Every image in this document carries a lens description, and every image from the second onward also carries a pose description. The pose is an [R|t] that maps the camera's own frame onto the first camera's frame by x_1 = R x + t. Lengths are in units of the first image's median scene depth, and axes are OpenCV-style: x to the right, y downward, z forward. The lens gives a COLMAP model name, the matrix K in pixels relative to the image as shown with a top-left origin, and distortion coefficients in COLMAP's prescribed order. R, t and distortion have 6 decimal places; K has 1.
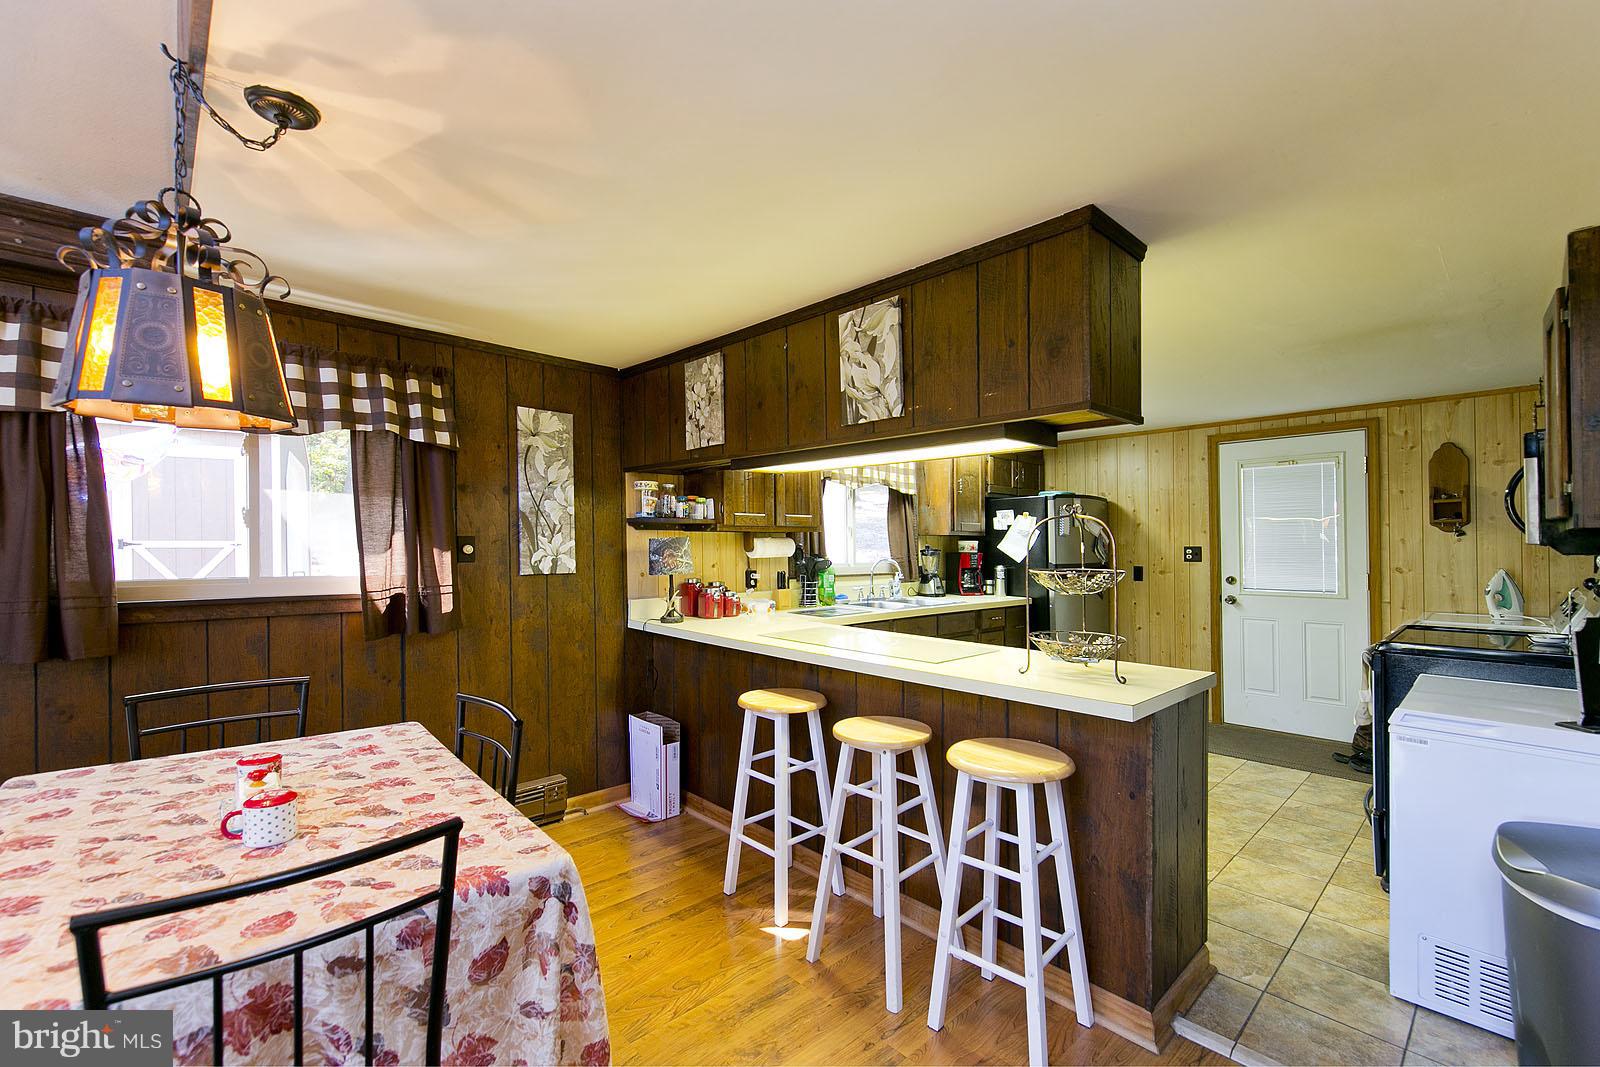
lens RADIAL K [[714.1, 0, 786.1], [0, 714.1, 525.6], [0, 0, 1]] dist [0.007975, -0.005396]
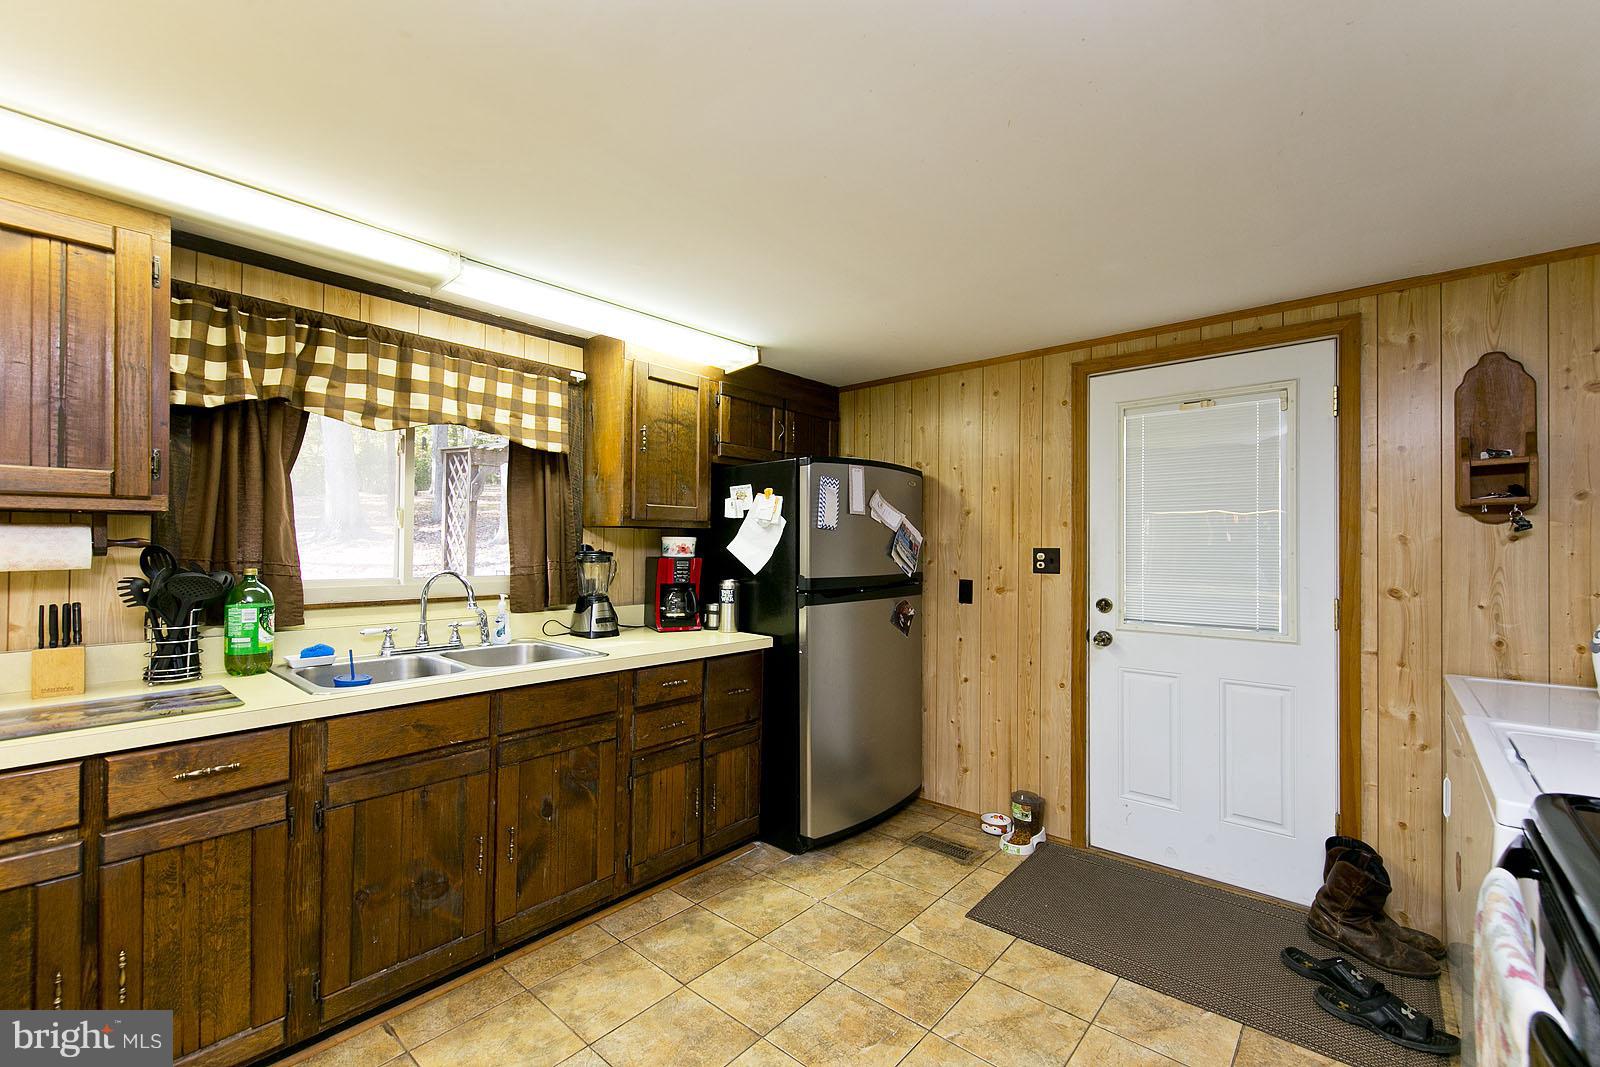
lens RADIAL K [[655.2, 0, 793.1], [0, 655.2, 537.6], [0, 0, 1]] dist [-0.001913, -0.002322]
pose [[0.996337, 0.005365, 0.085345, 0.310602], [-0.006850, 0.999830, 0.017122, 0.012347], [-0.085239, -0.017644, 0.996204, 0.471652]]
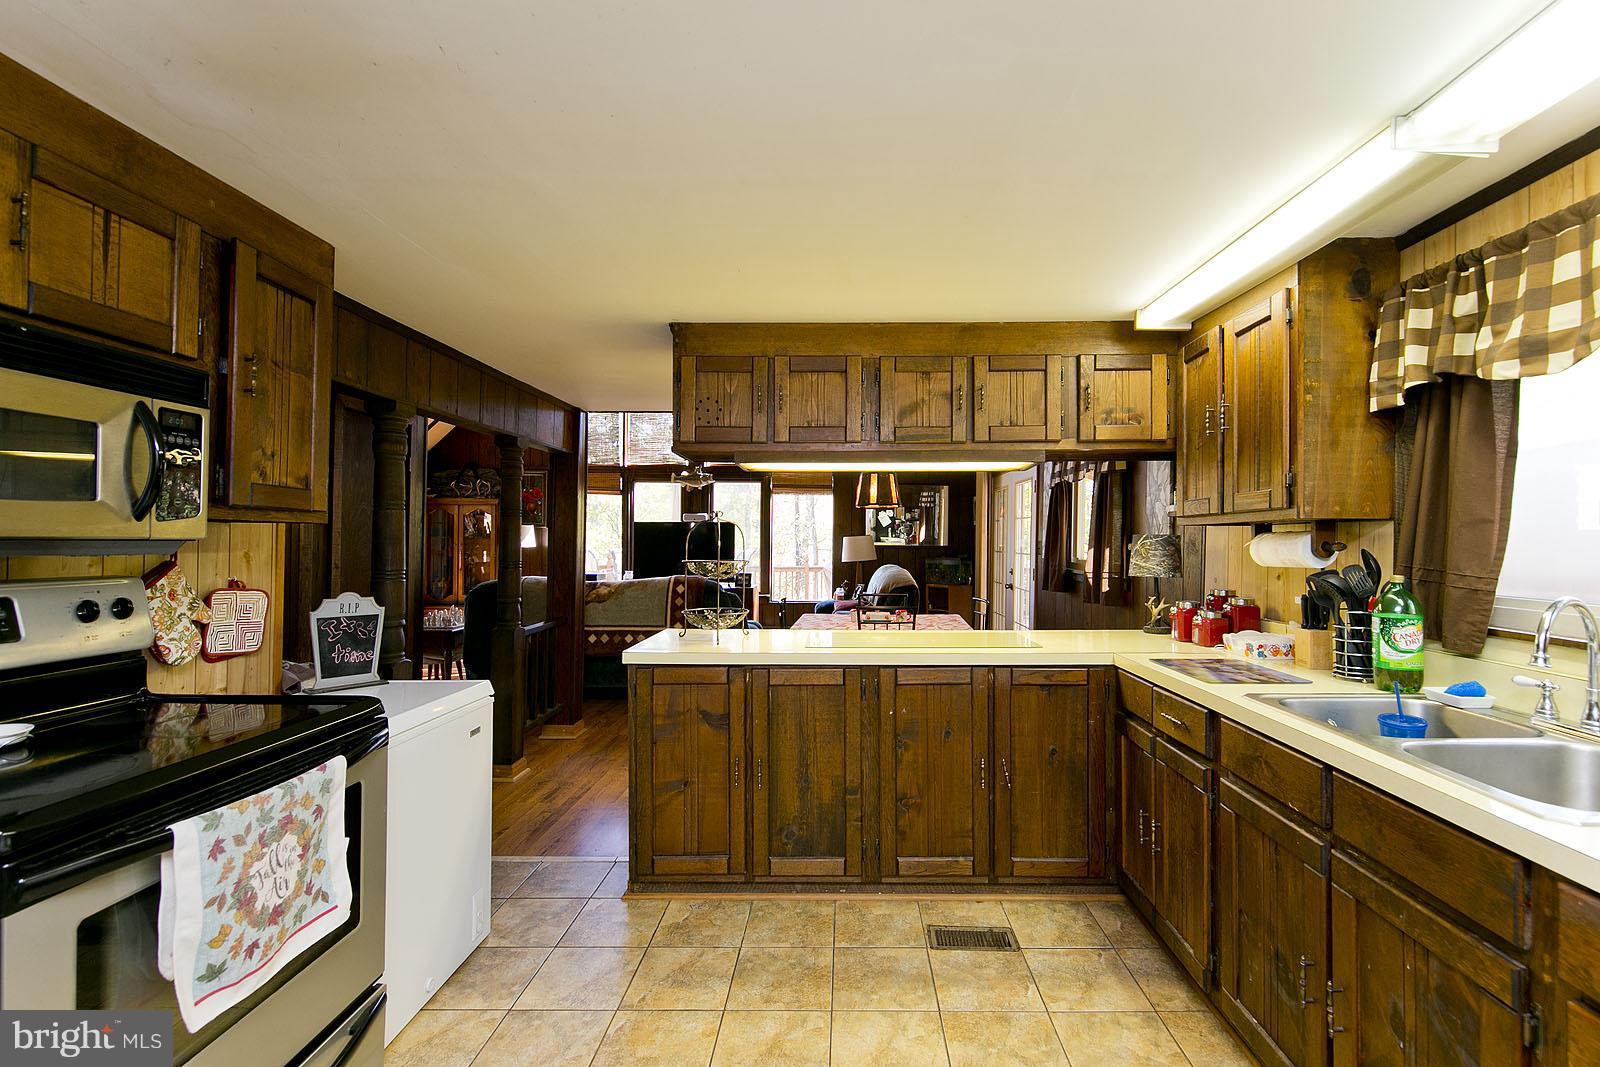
lens RADIAL K [[714.1, 0, 813.5], [0, 714.1, 534.2], [0, 0, 1]] dist [0.007975, -0.005396]
pose [[-0.698647, -0.005320, -0.715447, 0.500638], [0.019872, 0.999442, -0.026836, 0.020569], [0.715191, -0.032966, -0.698151, 0.890028]]
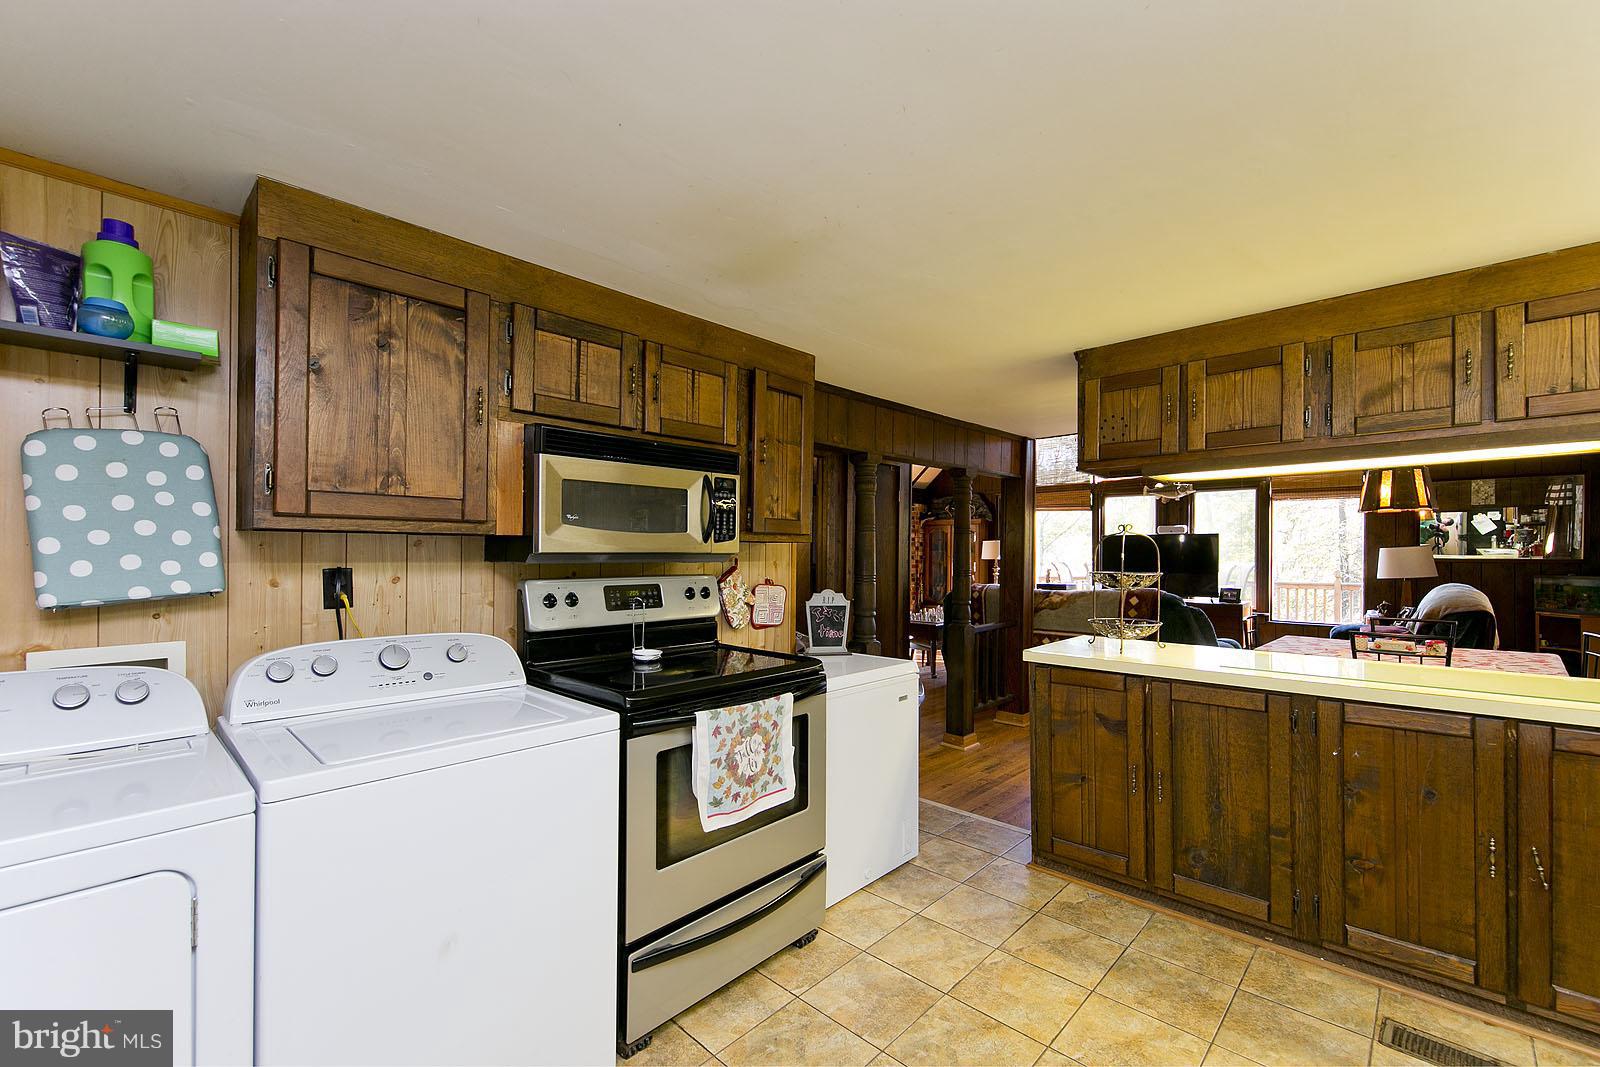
lens RADIAL K [[655.2, 0, 800.7], [0, 655.2, 550.1], [0, 0, 1]] dist [-0.001913, -0.002322]
pose [[-0.999051, 0.003399, -0.043412, 0.432530], [0.004849, 0.999432, -0.033342, 0.023109], [0.043274, -0.033521, -0.998501, 0.965885]]
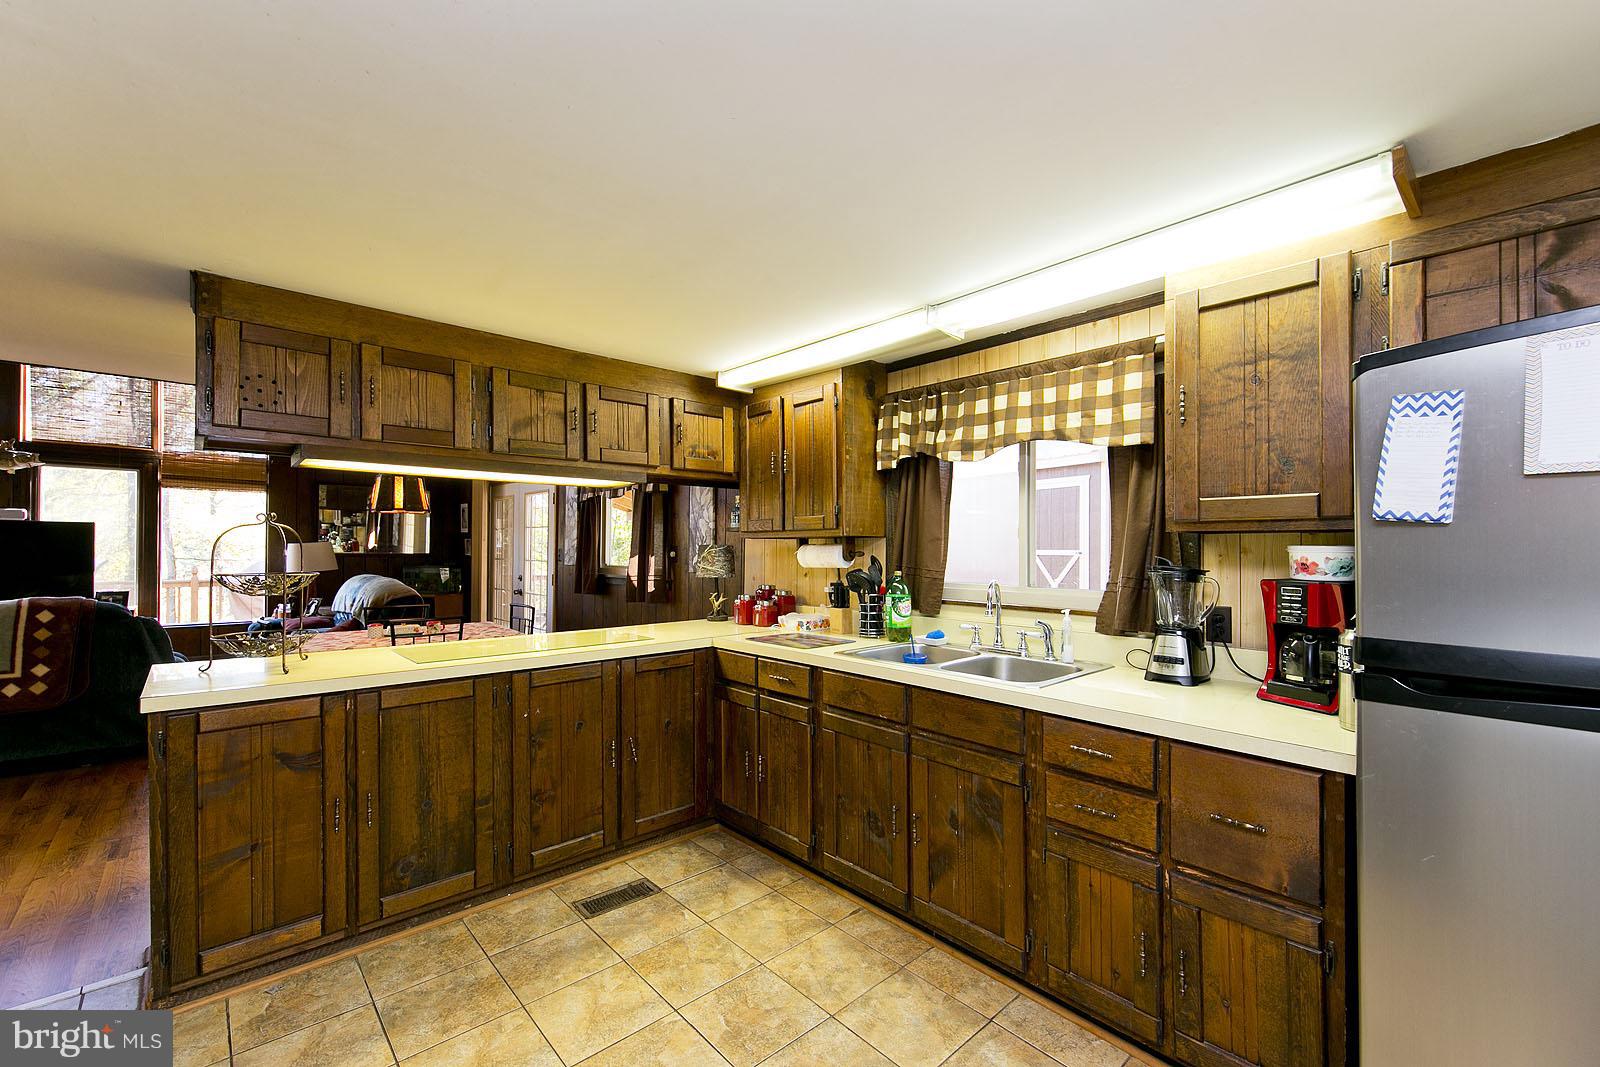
lens RADIAL K [[655.2, 0, 809.0], [0, 655.2, 539.2], [0, 0, 1]] dist [-0.001913, -0.002322]
pose [[-0.019910, -0.013245, -0.999714, 0.584097], [0.025355, 0.999584, -0.013749, 0.016559], [0.999480, -0.025621, -0.019566, 0.786029]]
